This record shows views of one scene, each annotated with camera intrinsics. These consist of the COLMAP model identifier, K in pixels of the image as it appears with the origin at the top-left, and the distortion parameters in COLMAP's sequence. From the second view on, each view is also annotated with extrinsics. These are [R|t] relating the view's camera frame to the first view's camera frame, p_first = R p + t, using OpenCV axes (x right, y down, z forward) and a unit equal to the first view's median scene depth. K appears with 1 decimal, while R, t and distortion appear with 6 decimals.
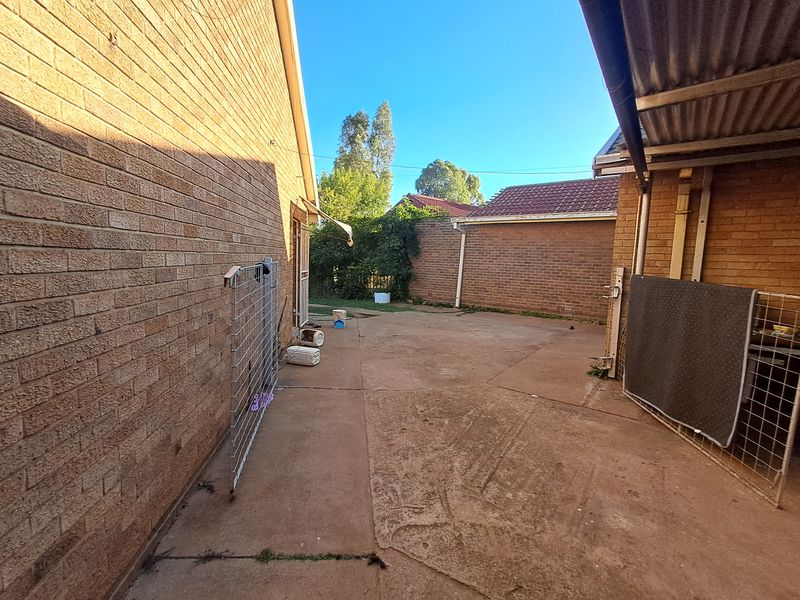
lens RADIAL K [[371.5, 0, 390.2], [0, 371.5, 294.3], [0, 0, 1]] dist [-0.001812, 0.000809]
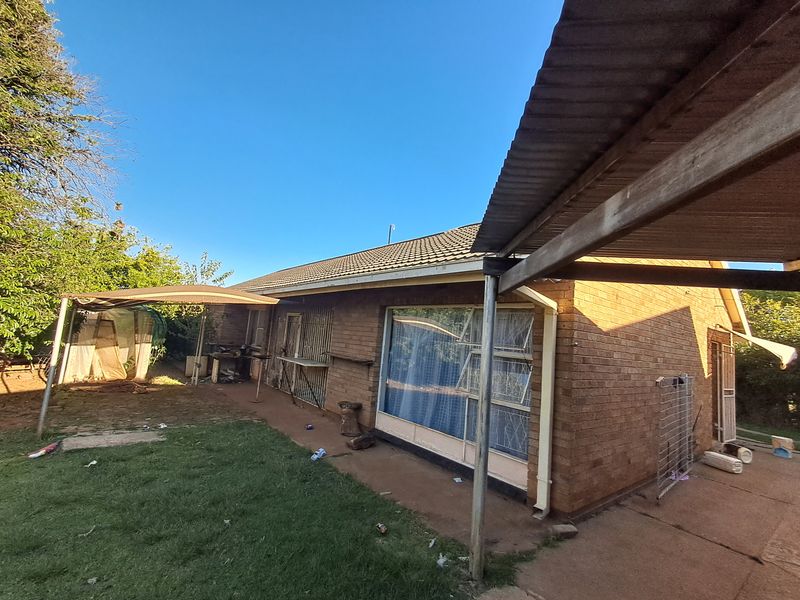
lens RADIAL K [[371.5, 0, 390.2], [0, 371.5, 294.3], [0, 0, 1]] dist [-0.001812, 0.000809]
pose [[0.546259, -0.083528, -0.833441, 0.279378], [-0.155418, 0.967630, -0.198841, 0.068901], [0.823072, 0.238151, 0.515594, -0.766340]]
